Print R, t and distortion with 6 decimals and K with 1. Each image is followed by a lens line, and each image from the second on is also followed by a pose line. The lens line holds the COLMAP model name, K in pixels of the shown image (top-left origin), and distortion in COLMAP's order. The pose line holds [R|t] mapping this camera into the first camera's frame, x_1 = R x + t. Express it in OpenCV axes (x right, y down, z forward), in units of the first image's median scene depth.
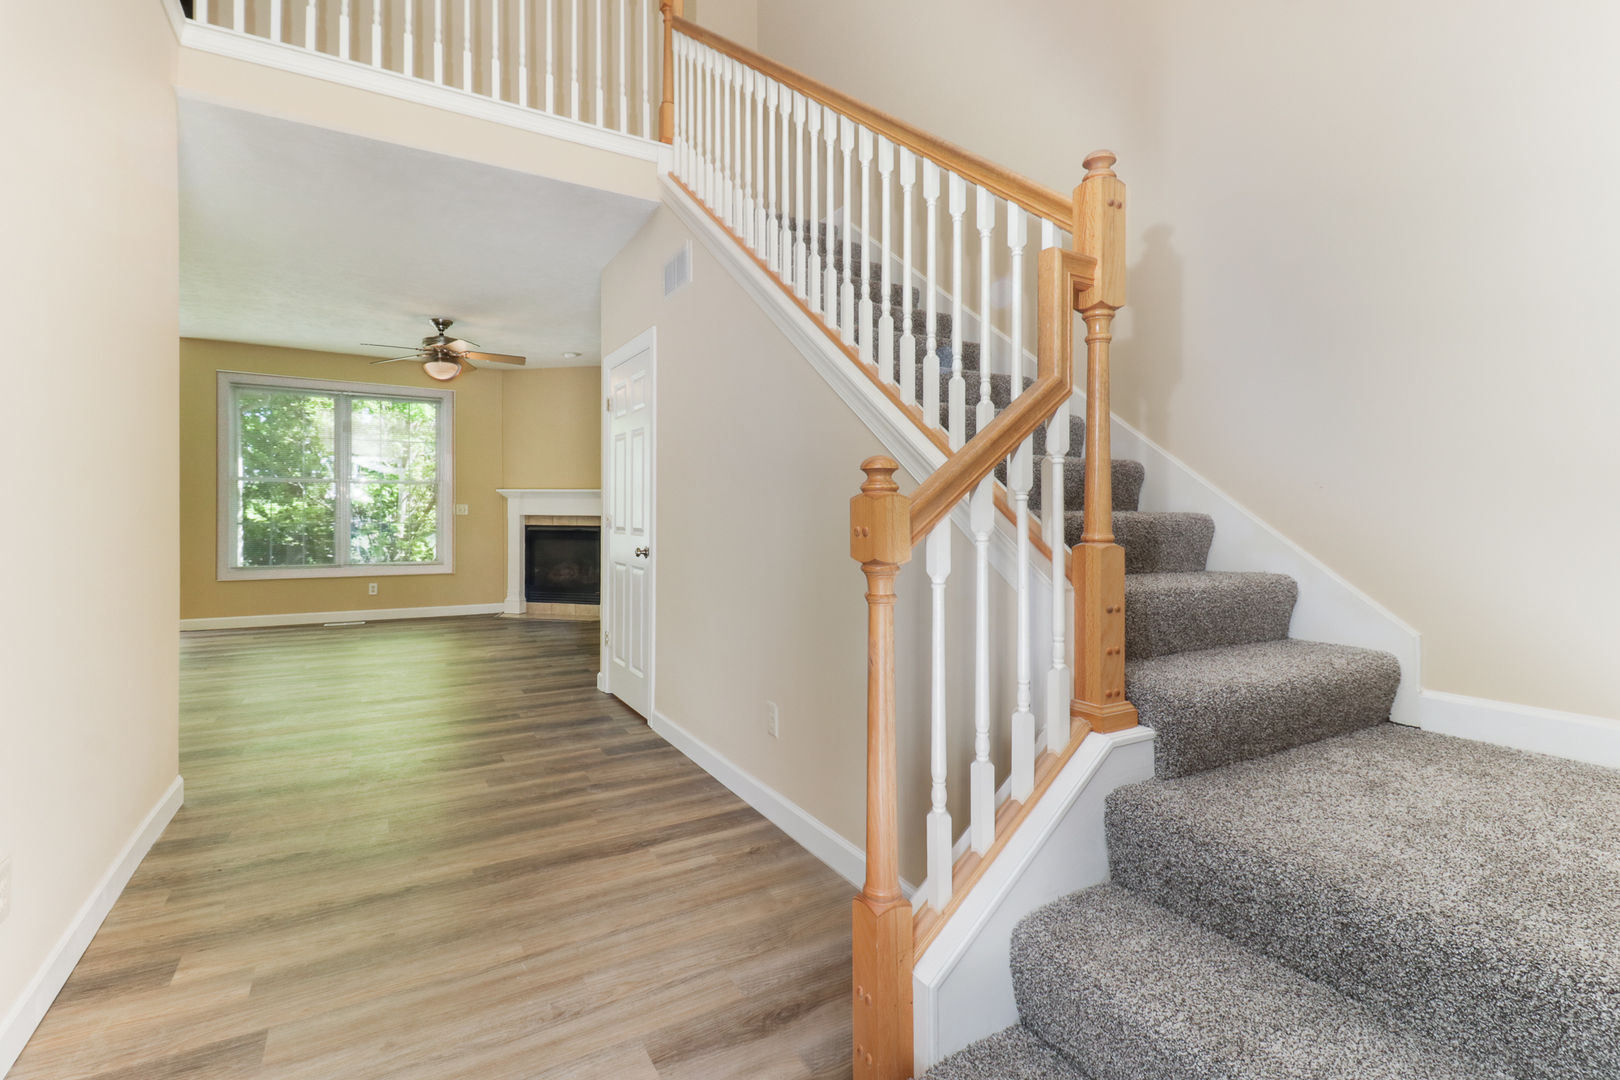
lens RADIAL K [[737.9, 0, 812.7], [0, 737.9, 522.8], [0, 0, 1]] dist [0.001380, -0.001813]
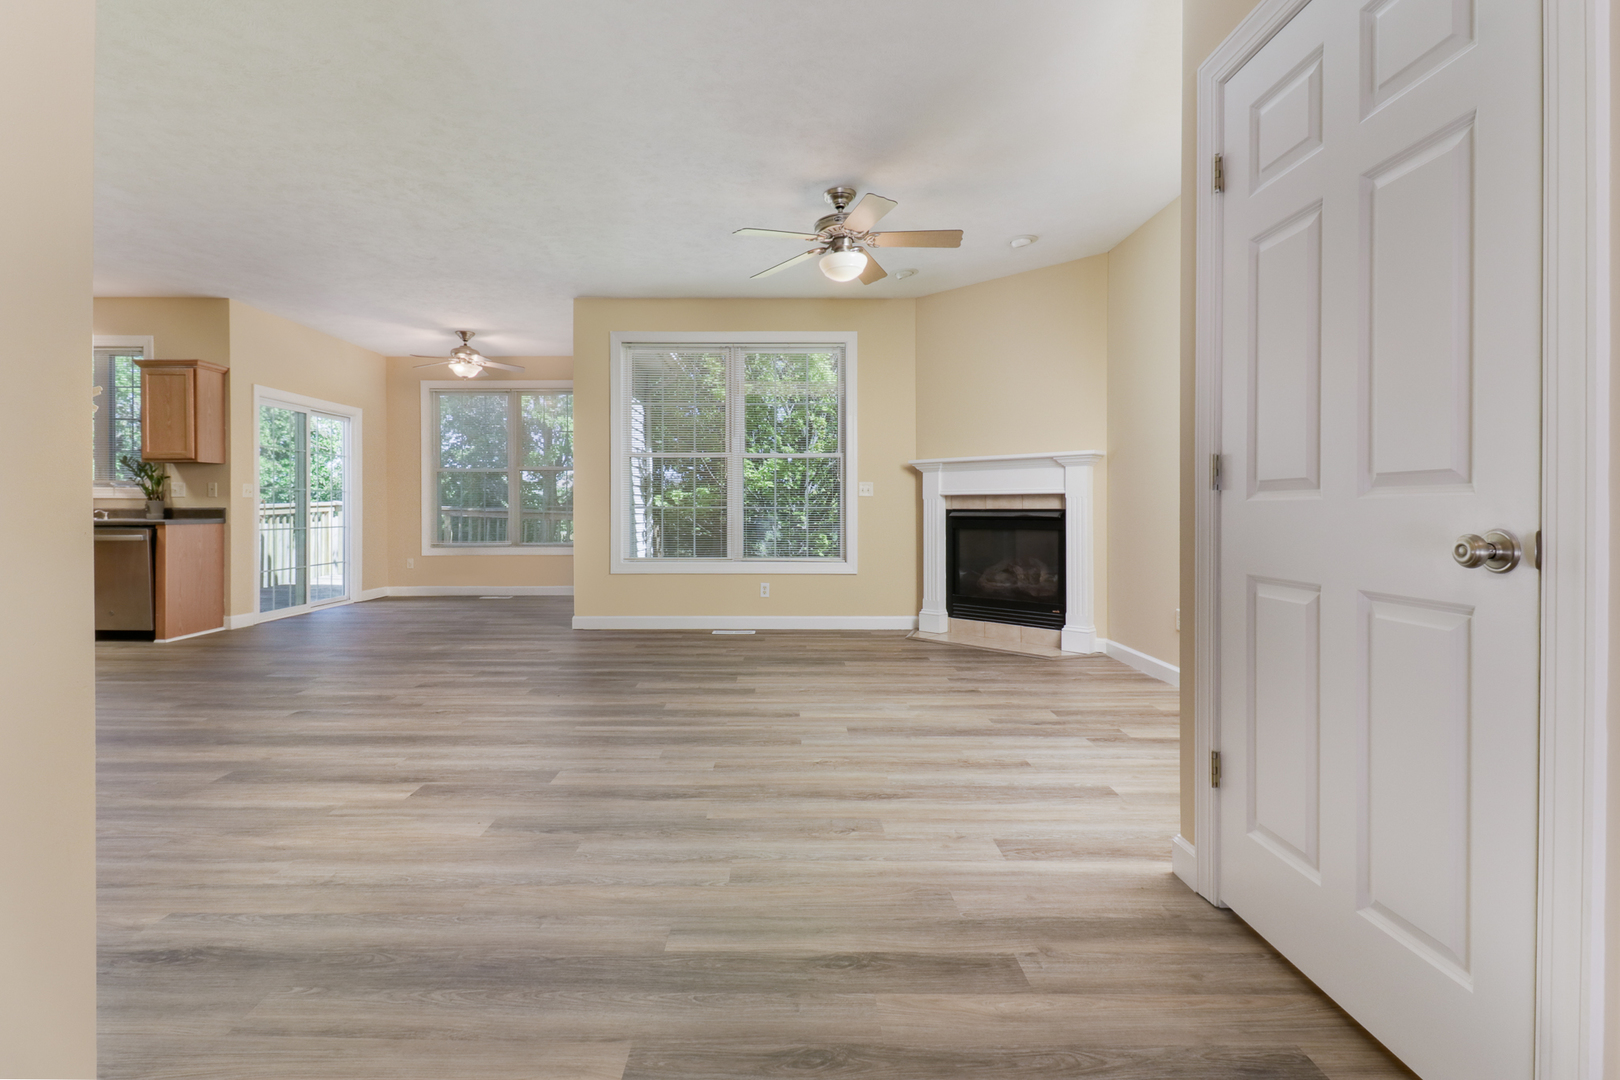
lens RADIAL K [[737.9, 0, 786.3], [0, 737.9, 521.3], [0, 0, 1]] dist [0.001380, -0.001813]
pose [[0.853987, 0.000162, -0.520294, -0.153500], [0.000282, 1.000000, 0.000774, 0.014255], [0.520294, -0.000807, 0.853987, 0.313371]]
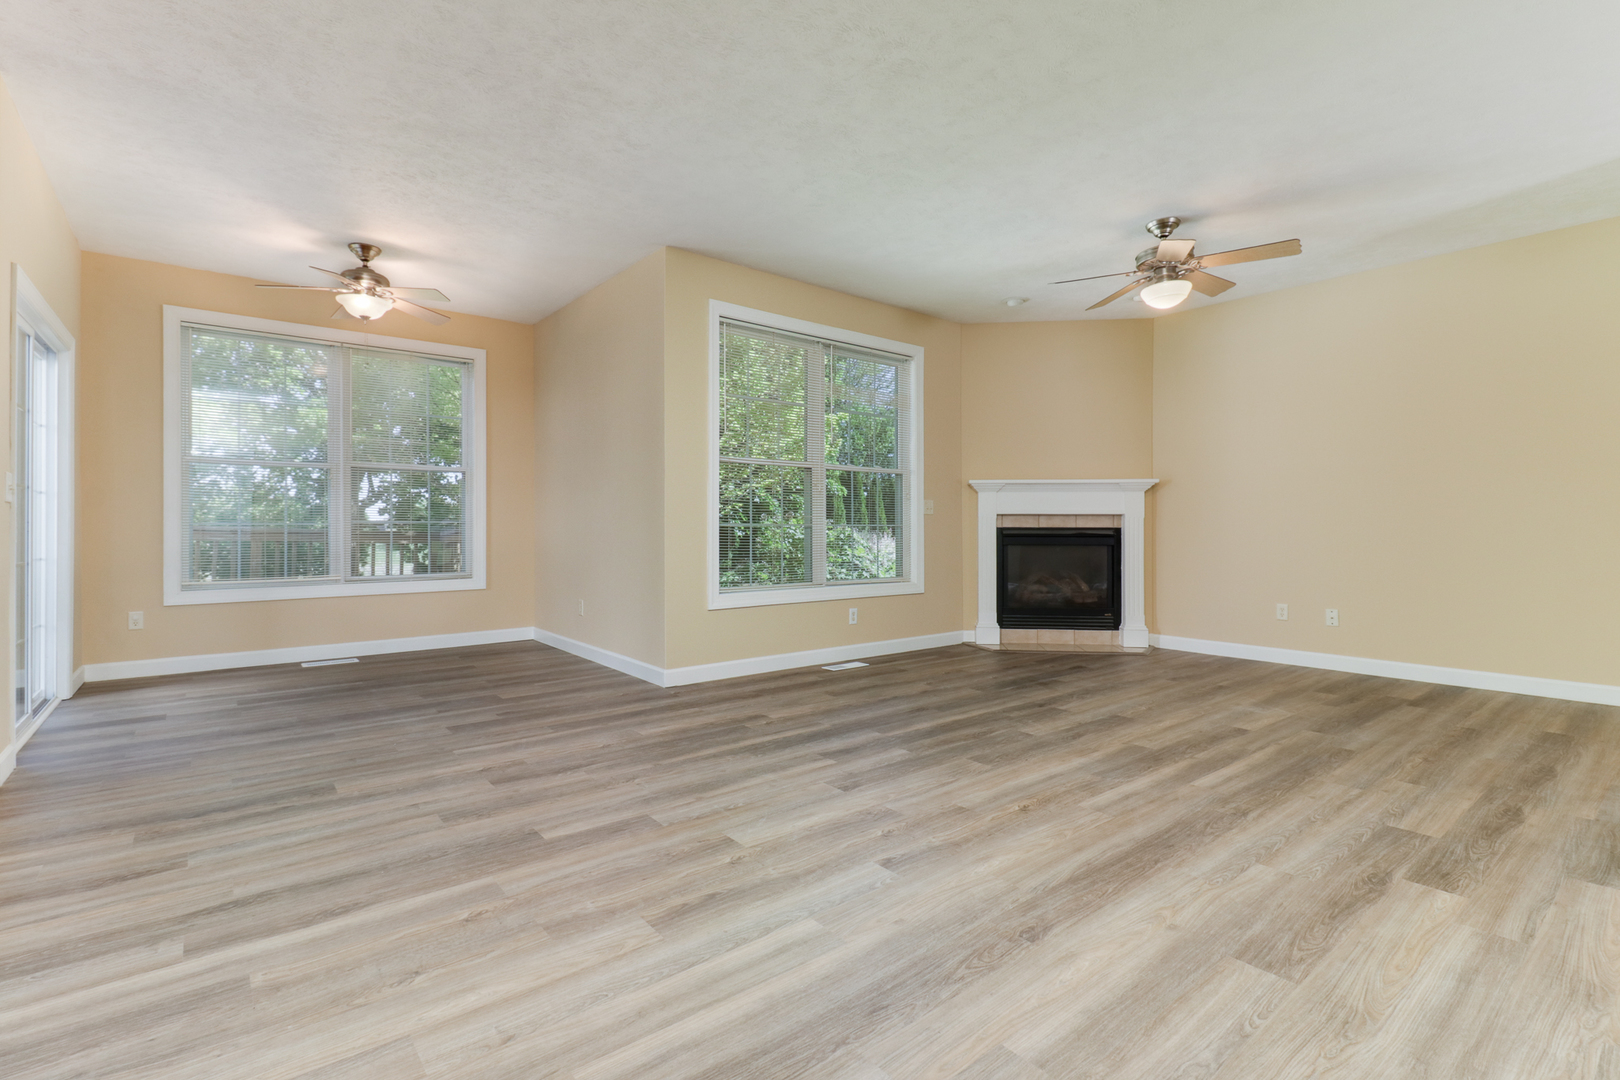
lens RADIAL K [[737.9, 0, 807.6], [0, 737.9, 527.3], [0, 0, 1]] dist [0.001380, -0.001813]
pose [[0.992414, -0.006351, 0.122775, -0.682287], [0.006852, 0.999970, -0.003659, 0.004995], [-0.122748, 0.004472, 0.992428, 0.273775]]
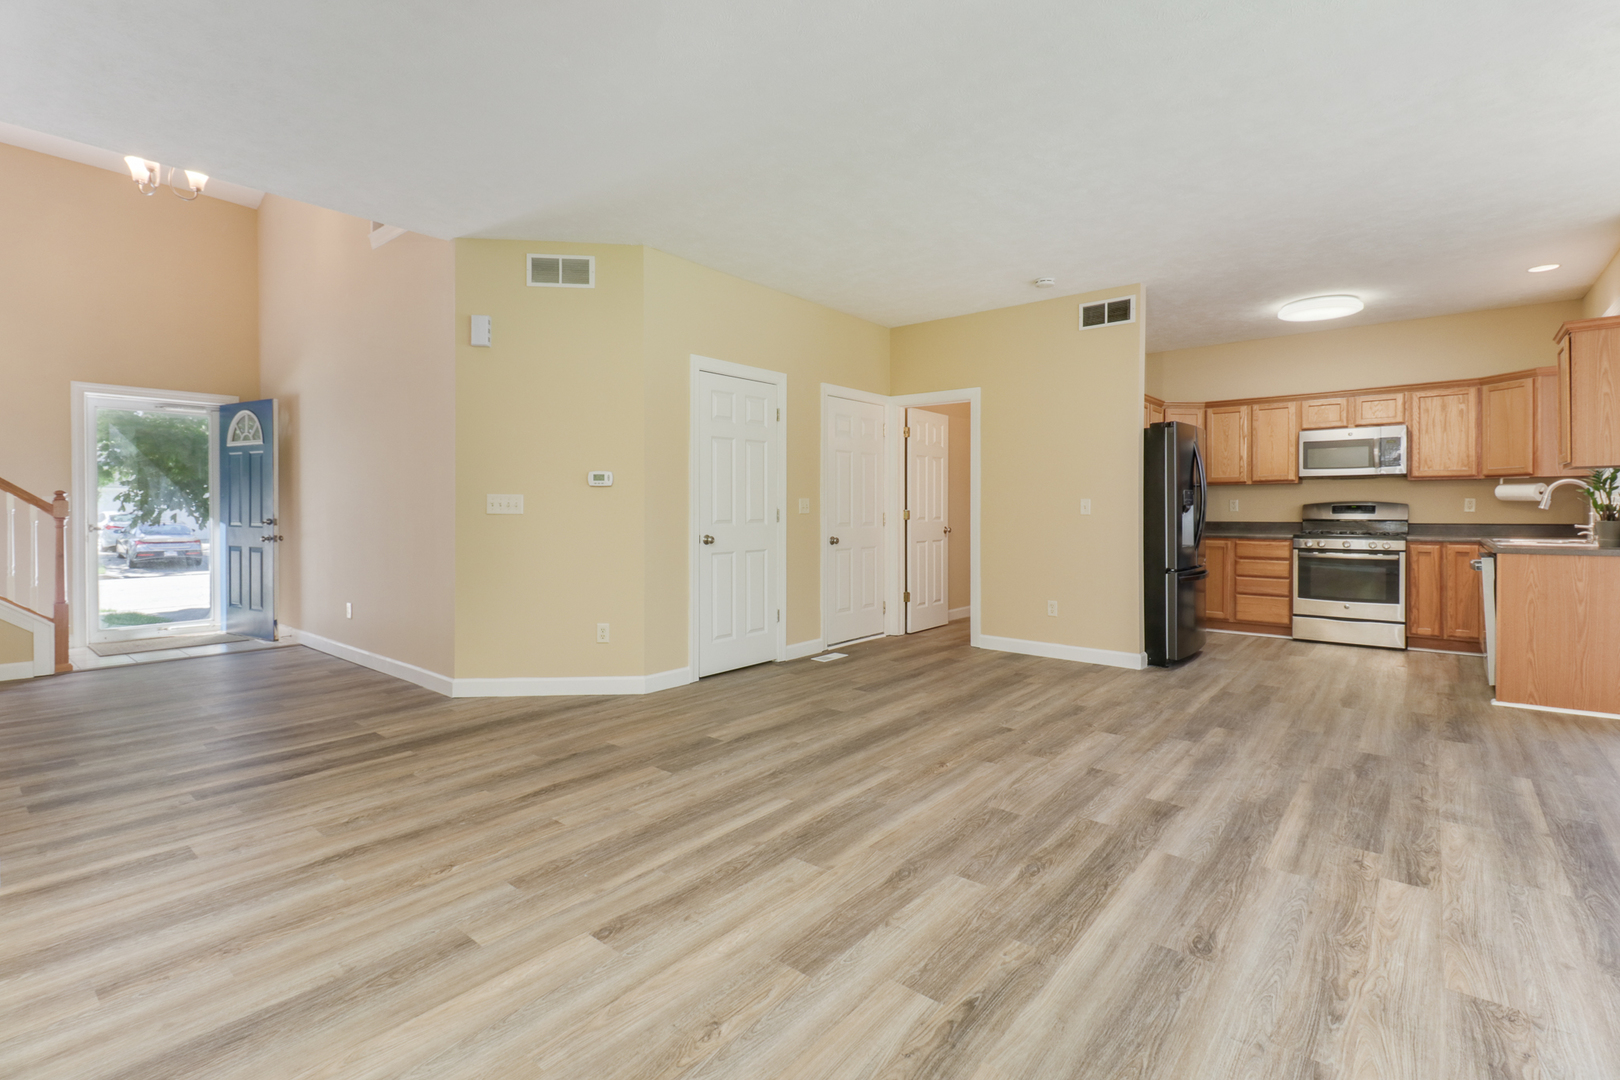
lens RADIAL K [[737.9, 0, 846.9], [0, 737.9, 515.0], [0, 0, 1]] dist [0.001380, -0.001813]
pose [[-0.930410, -0.002418, -0.366512, -0.356057], [-0.009243, 0.999815, 0.016869, -0.014482], [0.366404, 0.019083, -0.930260, 0.929876]]
